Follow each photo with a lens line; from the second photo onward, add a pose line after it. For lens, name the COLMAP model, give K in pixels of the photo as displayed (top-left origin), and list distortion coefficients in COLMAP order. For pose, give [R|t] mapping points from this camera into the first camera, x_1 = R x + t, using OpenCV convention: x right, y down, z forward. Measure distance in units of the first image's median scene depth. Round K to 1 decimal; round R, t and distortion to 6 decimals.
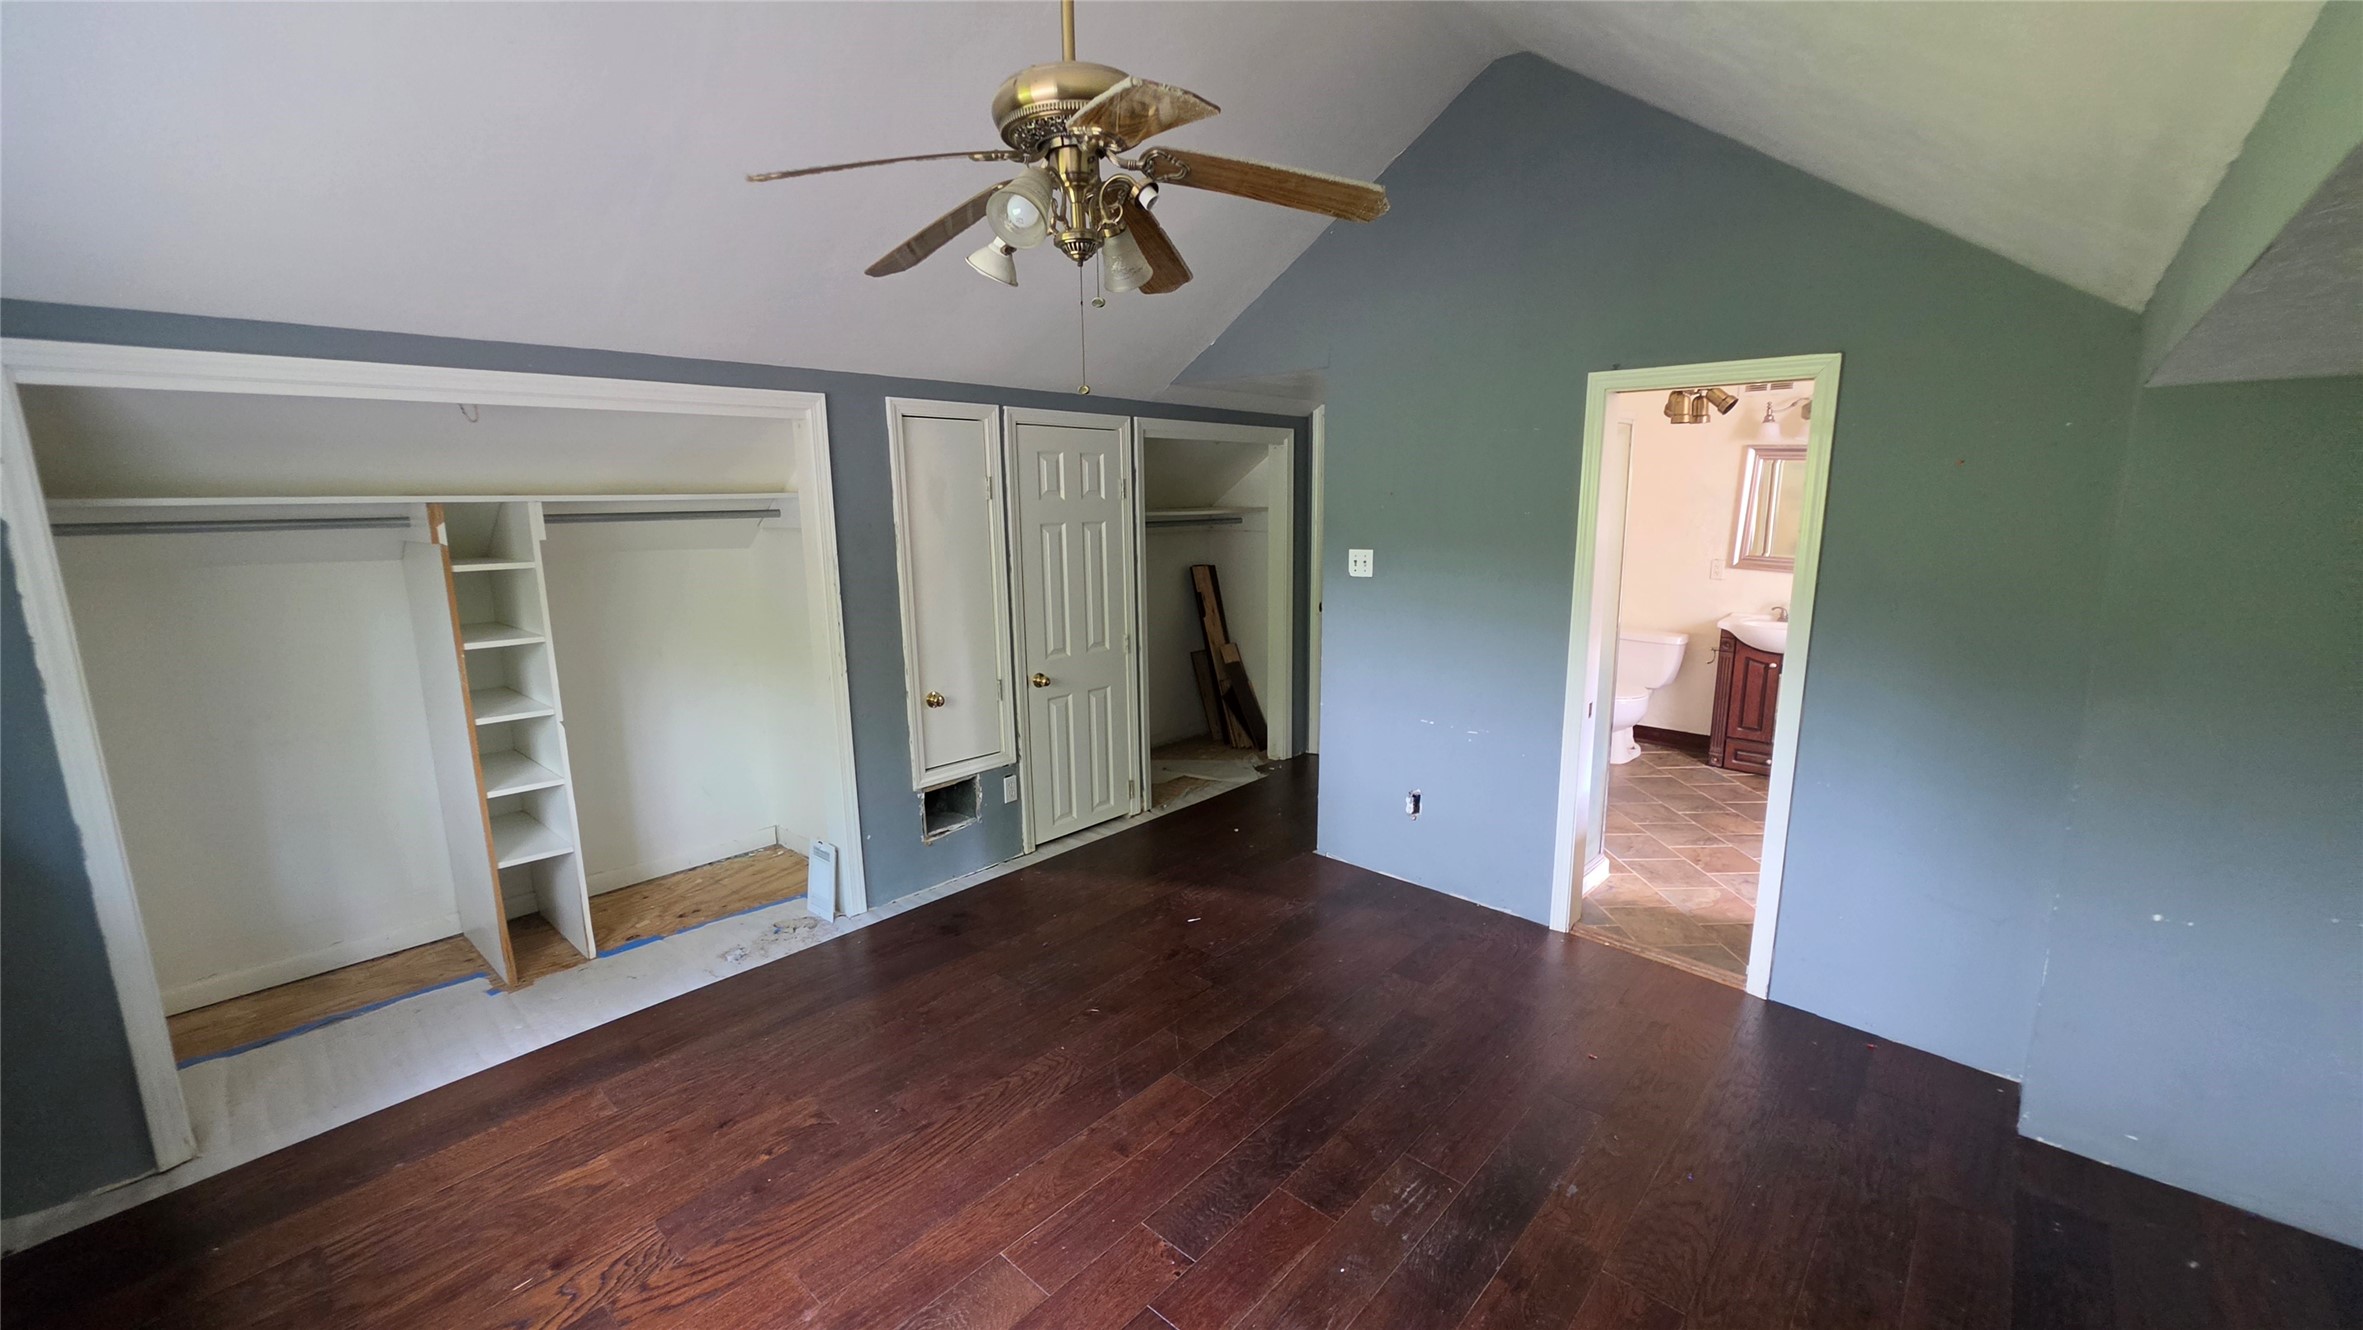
lens RADIAL K [[944.3, 0, 1181.5], [0, 944.3, 665.0], [0, 0, 1]] dist [0.000167, 0.000158]
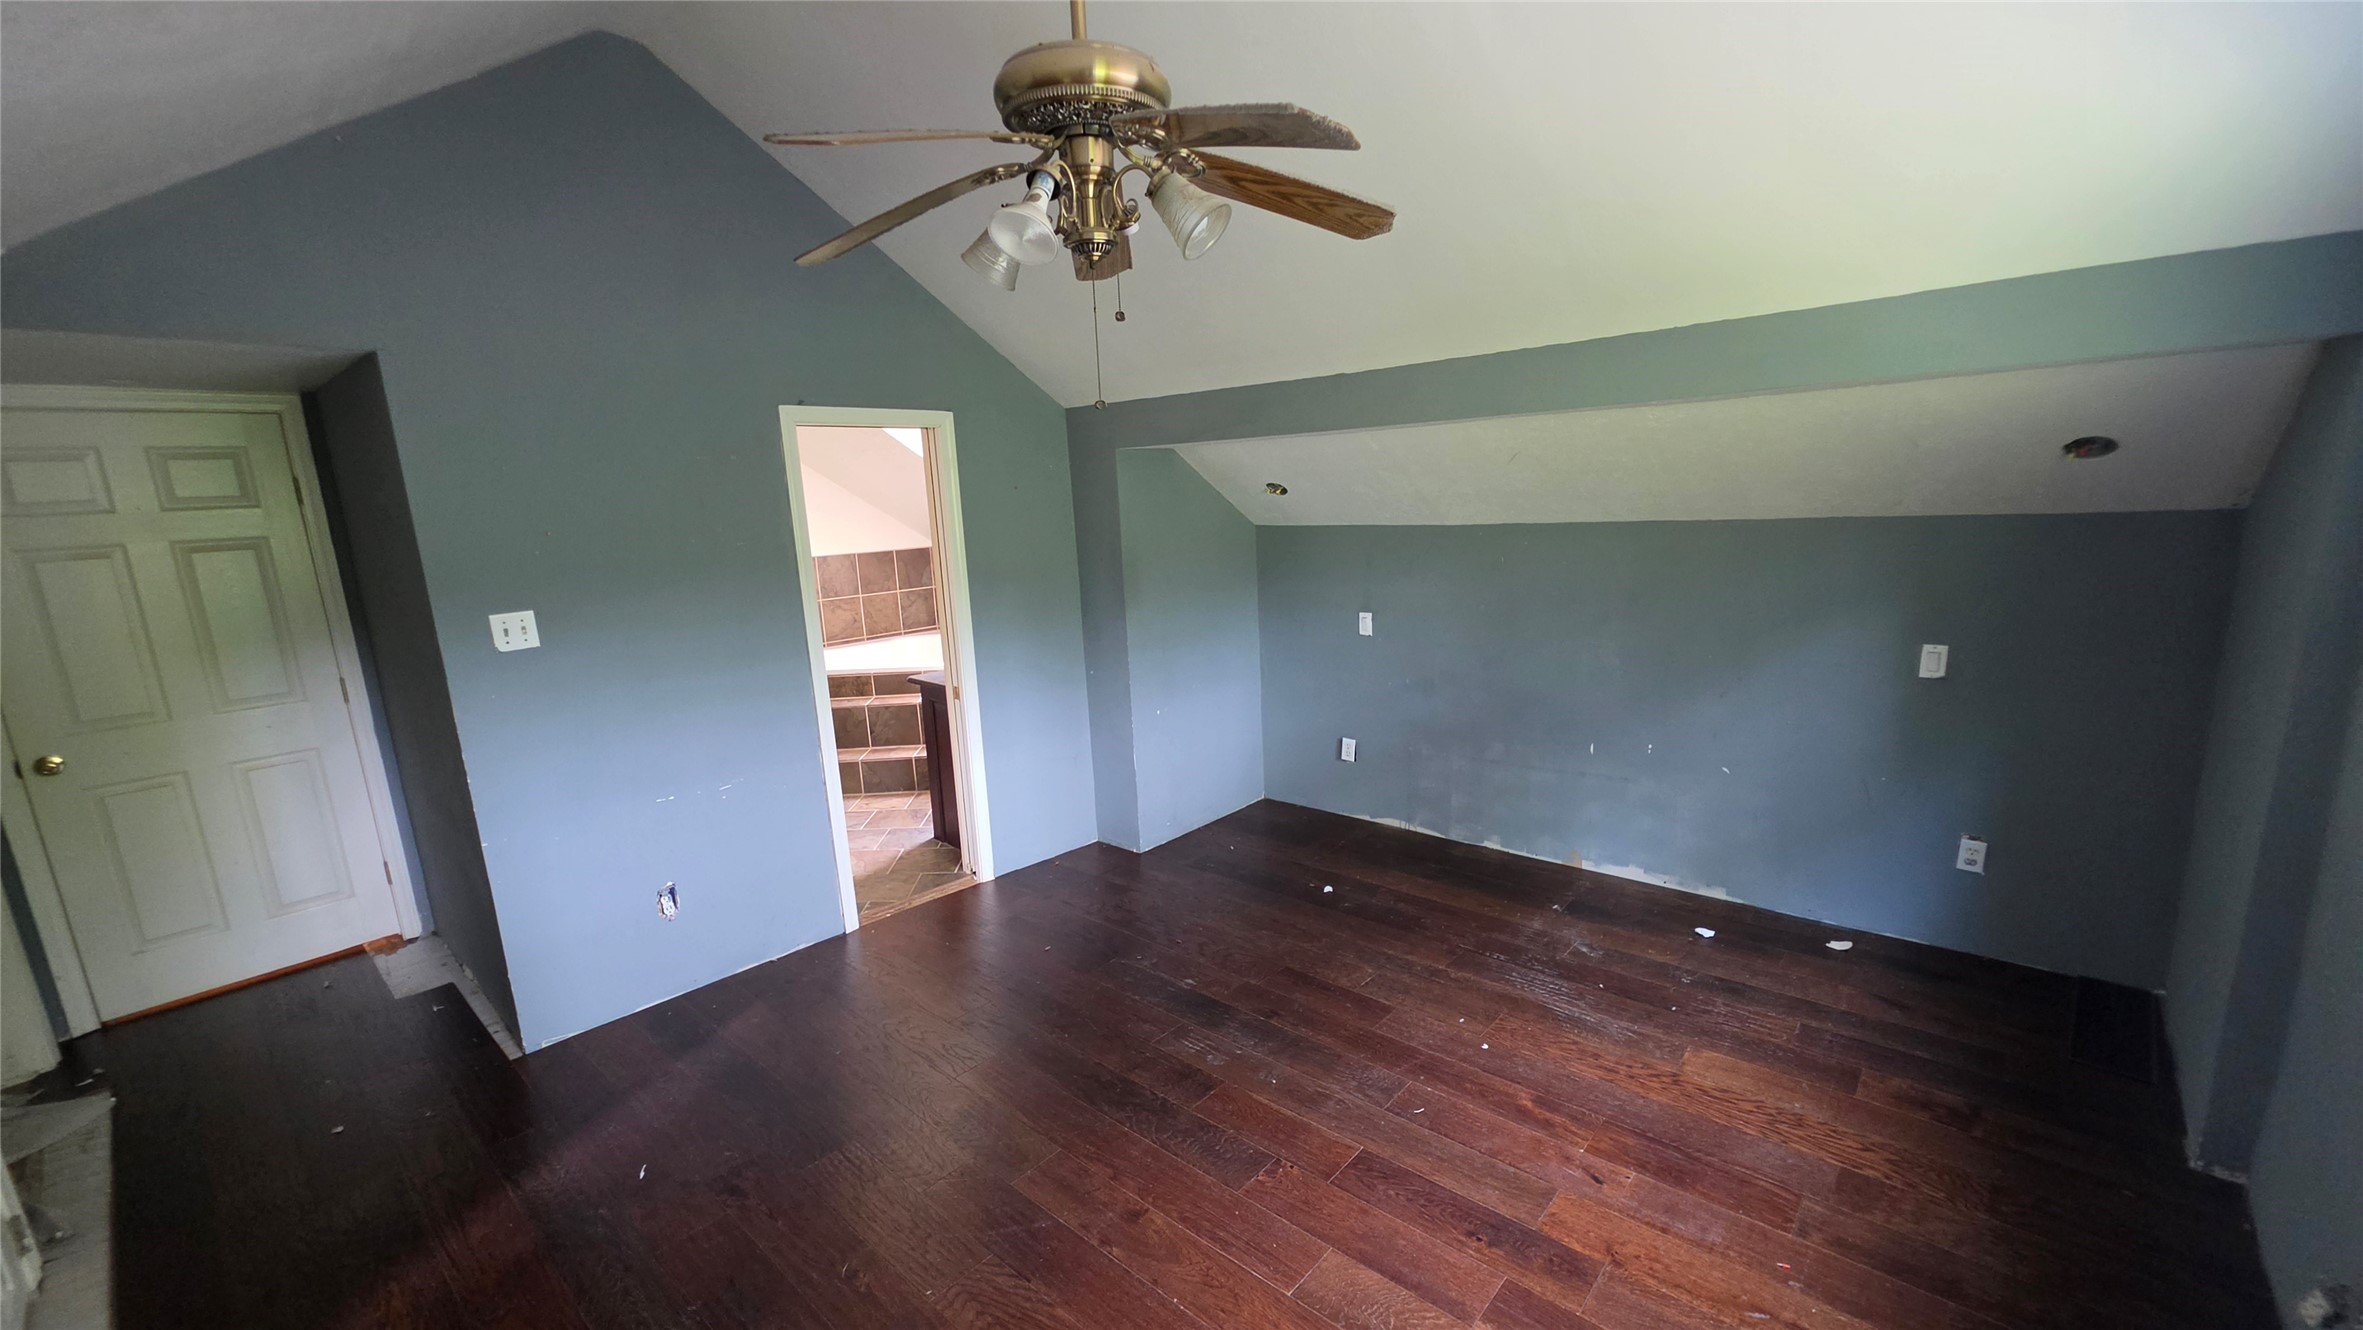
lens RADIAL K [[940.6, 0, 1189.2], [0, 940.6, 669.7], [0, 0, 1]] dist [-0.003597, 0.000595]
pose [[-0.007378, -0.184694, 0.982768, -0.839993], [0.220910, 0.958212, 0.181738, -0.154131], [-0.975266, 0.218444, 0.033731, 0.766509]]
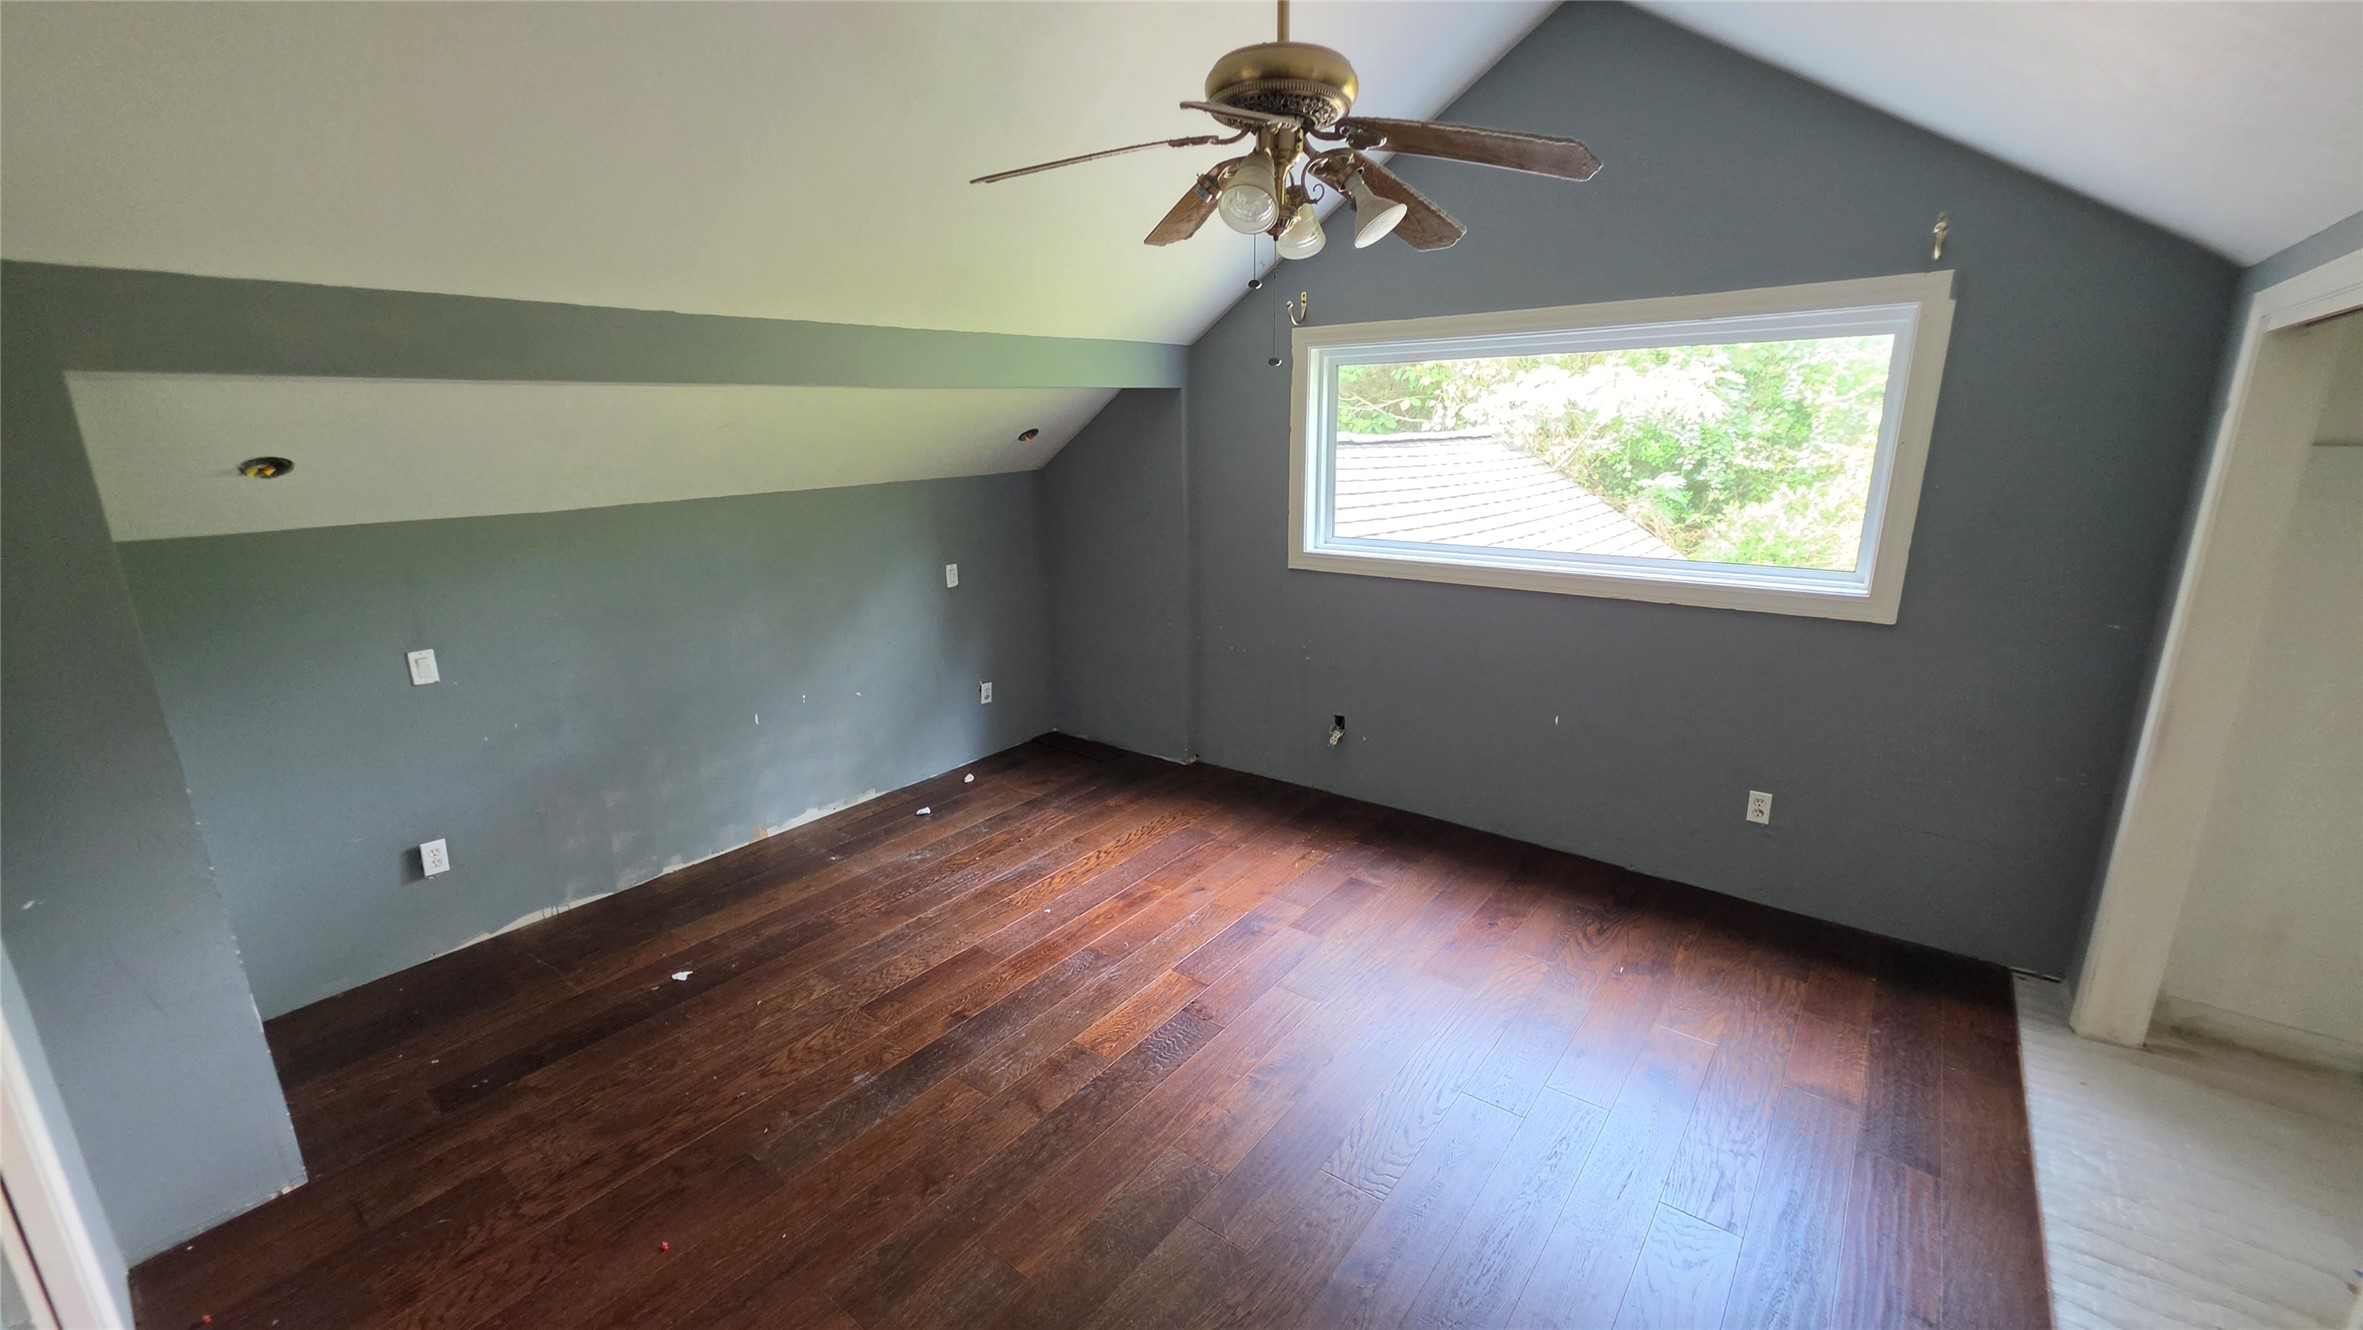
lens RADIAL K [[940.6, 0, 1189.2], [0, 940.6, 669.7], [0, 0, 1]] dist [-0.003597, 0.000595]
pose [[-0.997504, 0.039933, -0.058239, 0.052970], [0.011755, 0.907141, 0.420663, -0.342092], [0.069630, 0.418928, -0.905346, 1.687929]]
